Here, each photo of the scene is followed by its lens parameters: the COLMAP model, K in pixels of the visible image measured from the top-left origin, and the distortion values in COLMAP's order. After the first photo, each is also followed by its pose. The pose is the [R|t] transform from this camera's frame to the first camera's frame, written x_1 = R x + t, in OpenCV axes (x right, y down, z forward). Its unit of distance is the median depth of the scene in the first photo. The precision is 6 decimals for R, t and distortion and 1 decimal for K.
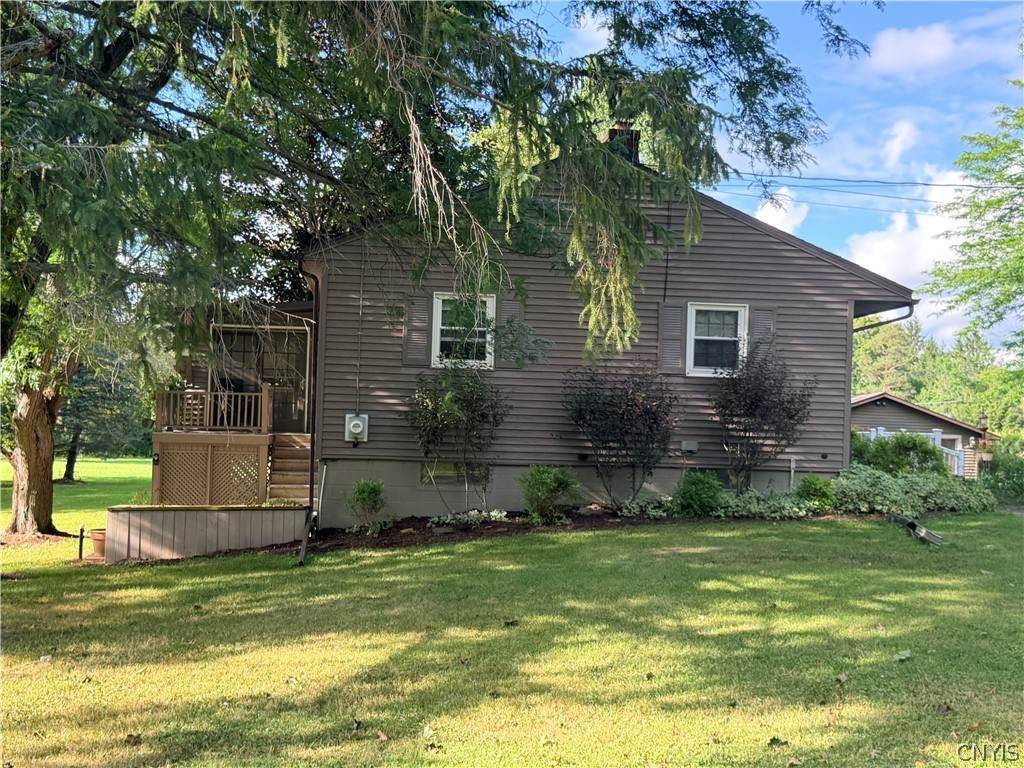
lens RADIAL K [[1246.3, 0, 512.7], [0, 1246.3, 383.7], [0, 0, 1]] dist [0.034875, 0.000000]
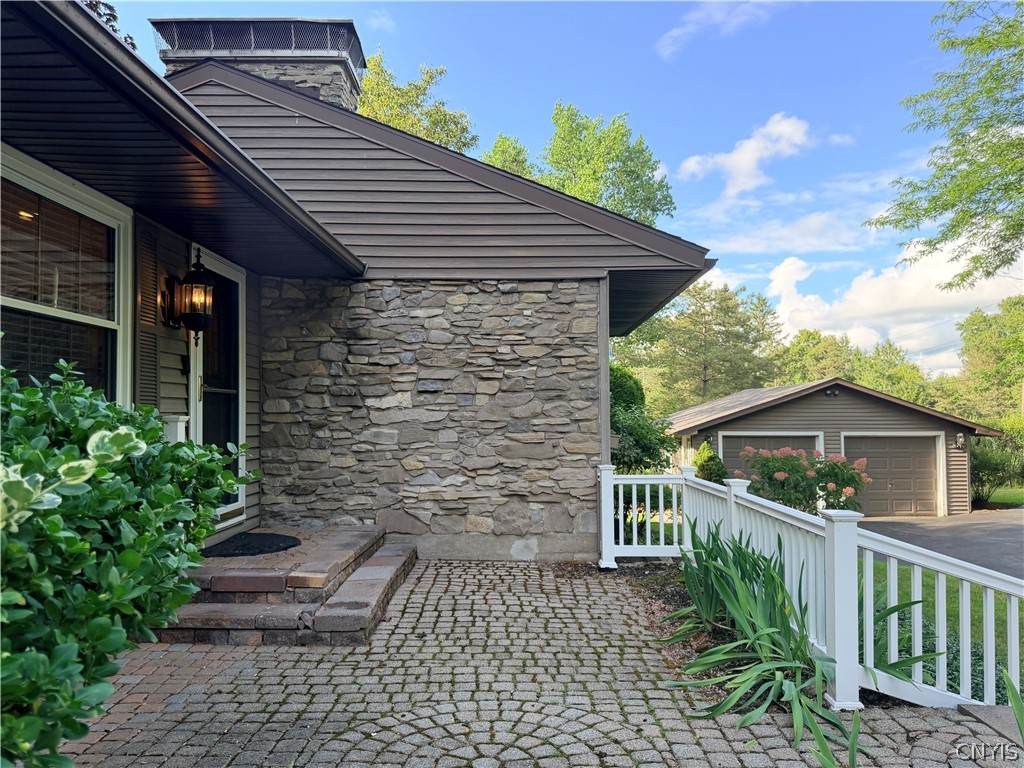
lens RADIAL K [[722.6, 0, 513.2], [0, 722.6, 386.5], [0, 0, 1]] dist [0.045469, -0.064173]
pose [[0.992951, -0.024791, -0.115902, 0.157410], [0.024865, 0.999690, -0.000812, 0.009360], [0.115886, -0.002076, 0.993260, 0.546068]]
